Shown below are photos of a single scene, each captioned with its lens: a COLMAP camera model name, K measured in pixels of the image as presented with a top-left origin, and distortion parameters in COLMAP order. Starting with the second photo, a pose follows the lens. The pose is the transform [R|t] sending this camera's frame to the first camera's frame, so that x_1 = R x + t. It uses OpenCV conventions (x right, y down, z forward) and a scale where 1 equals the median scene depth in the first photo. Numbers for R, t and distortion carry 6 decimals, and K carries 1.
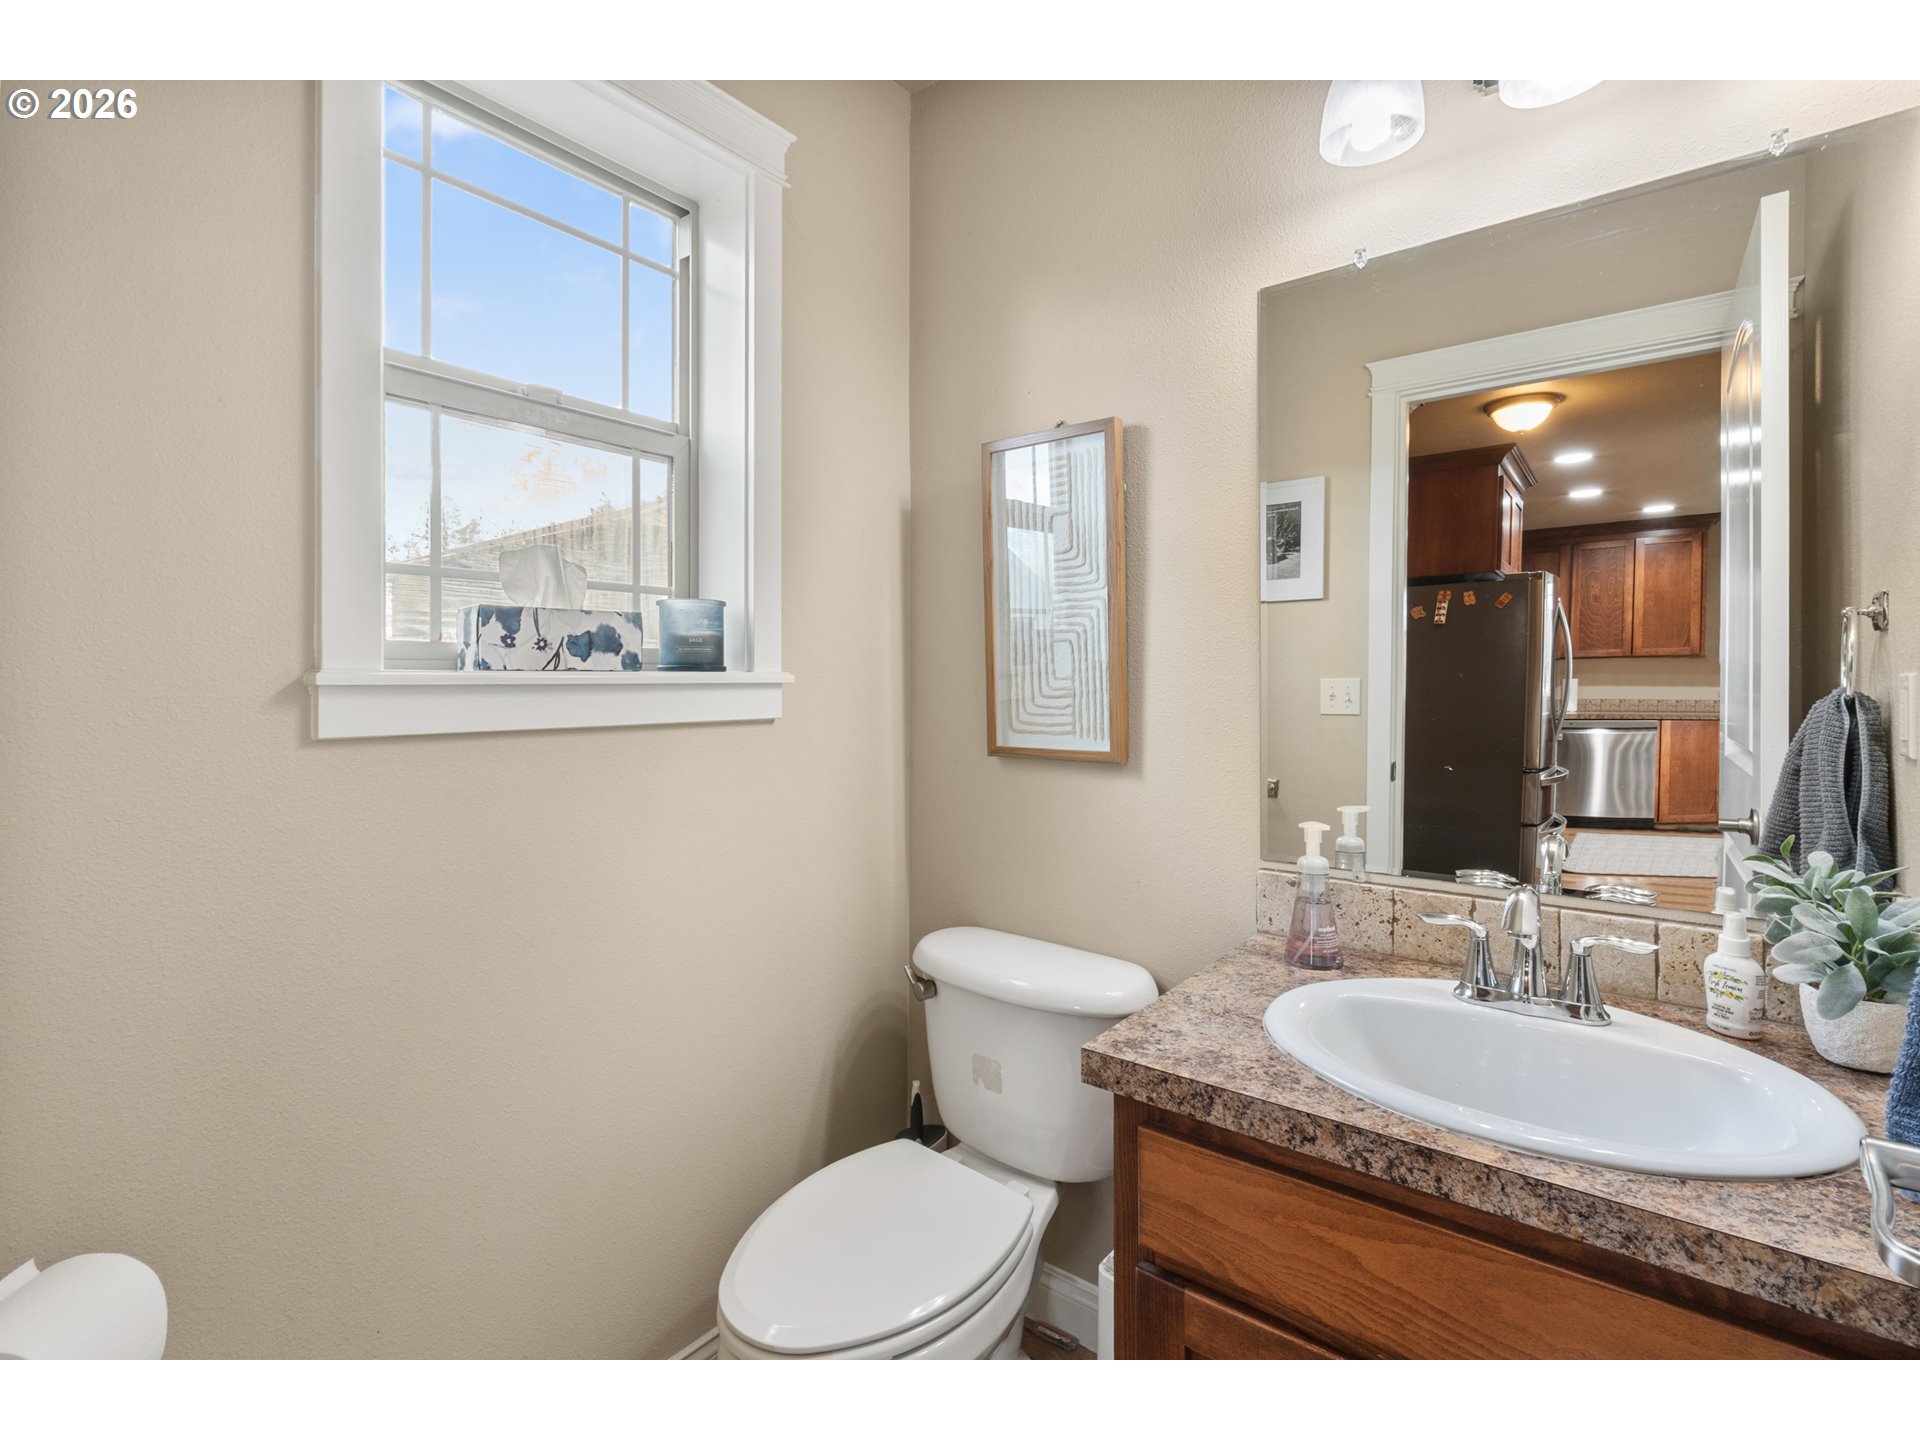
lens RADIAL K [[877.9, 0, 970.8], [0, 877.9, 703.1], [0, 0, 1]] dist [-0.002603, -0.001319]
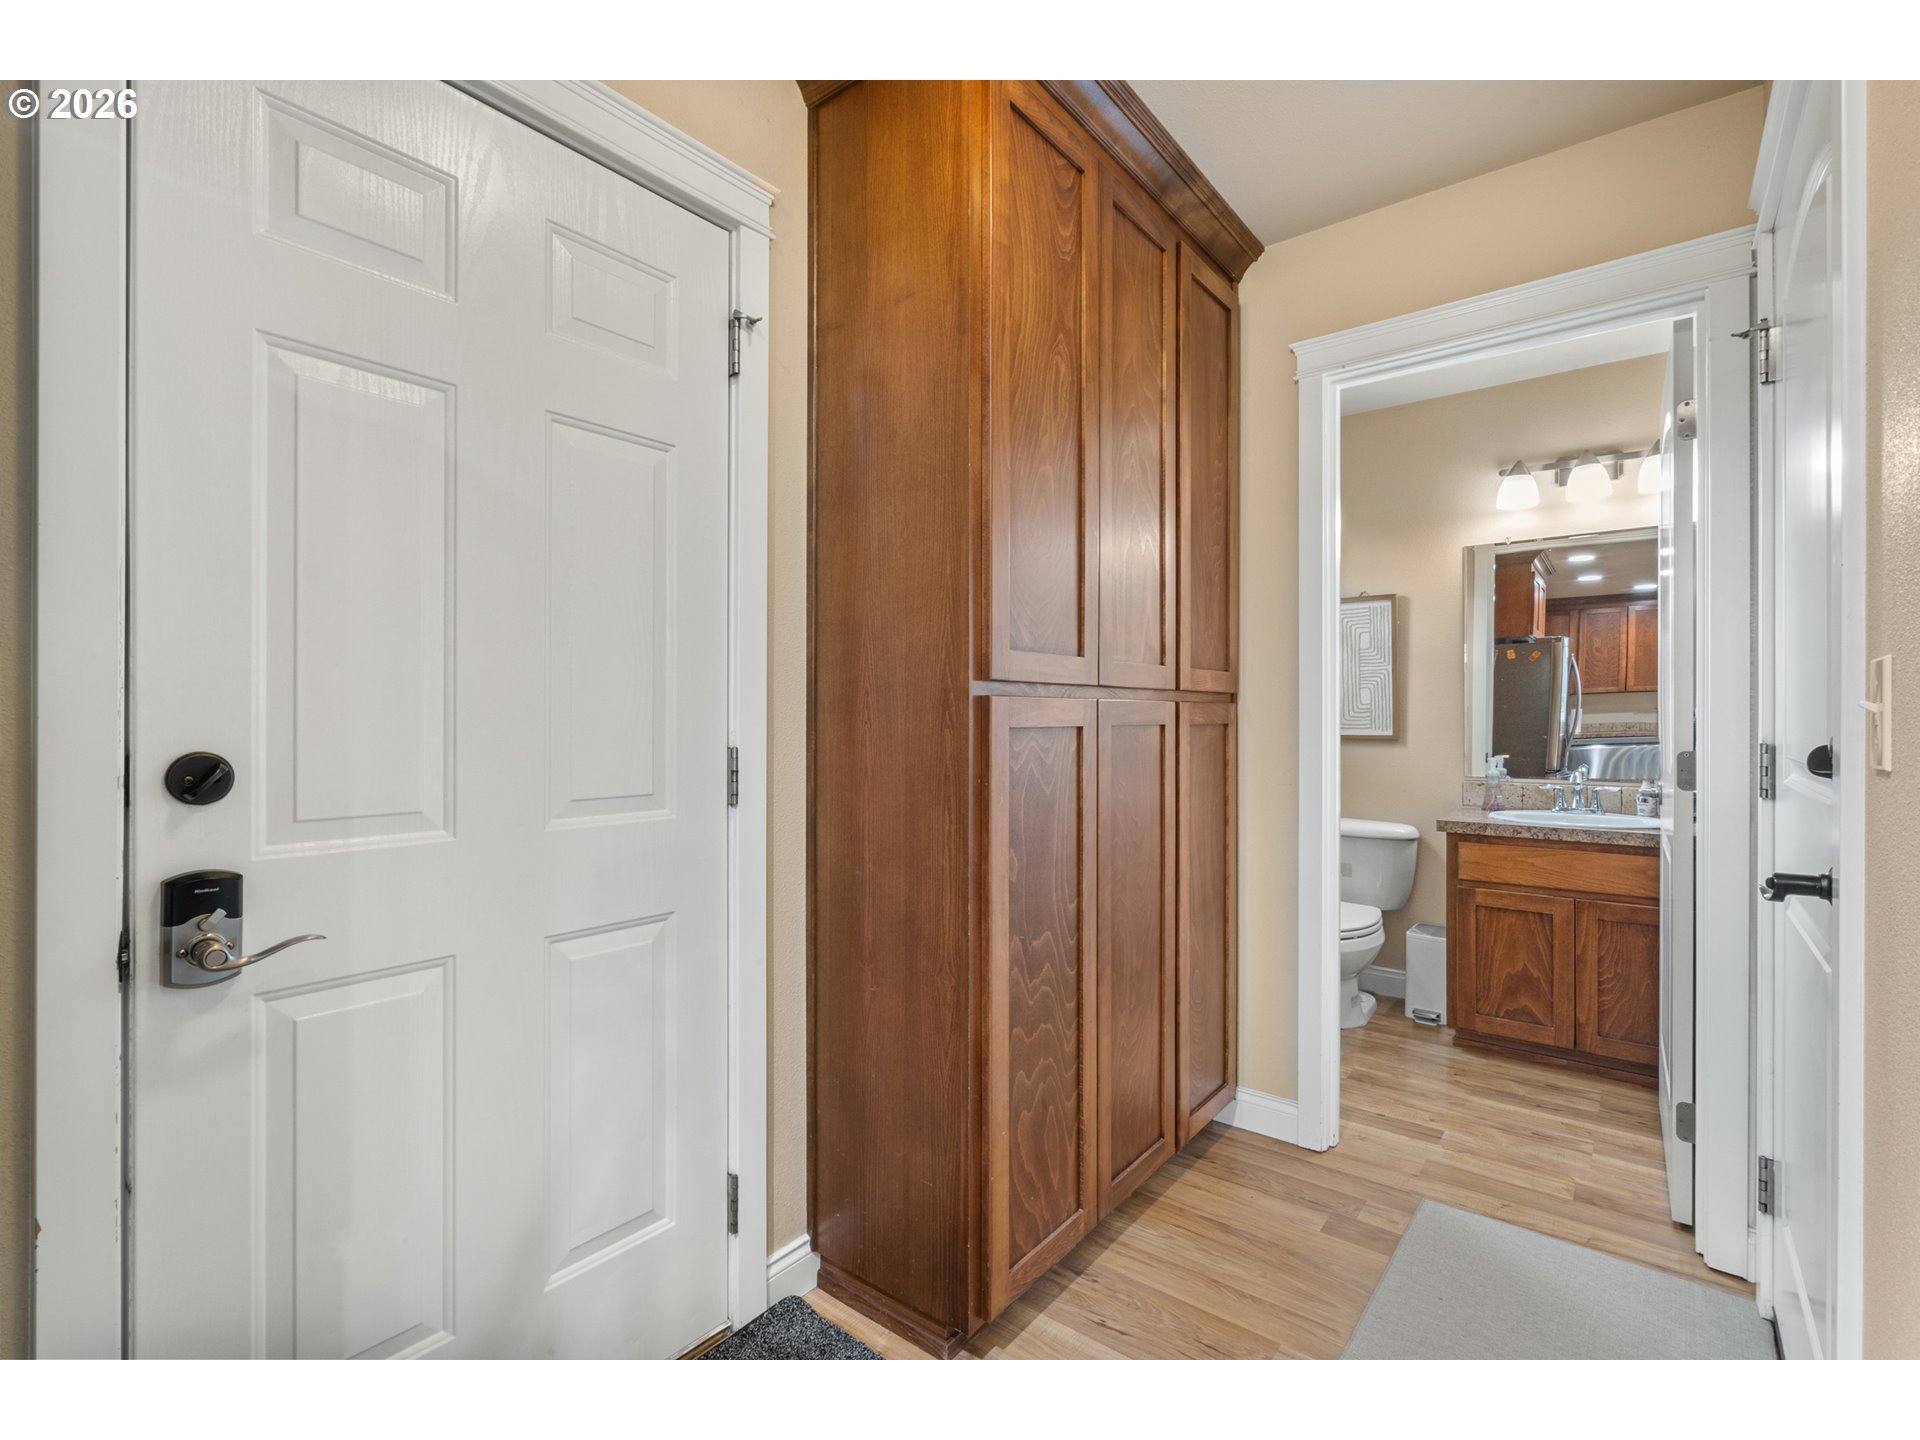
lens RADIAL K [[877.9, 0, 952.8], [0, 877.9, 726.0], [0, 0, 1]] dist [-0.002603, -0.001319]
pose [[0.999904, 0.007129, -0.011865, -0.359876], [-0.007208, 0.999952, -0.006649, 0.019945], [0.011817, 0.006734, 0.999908, -0.496832]]
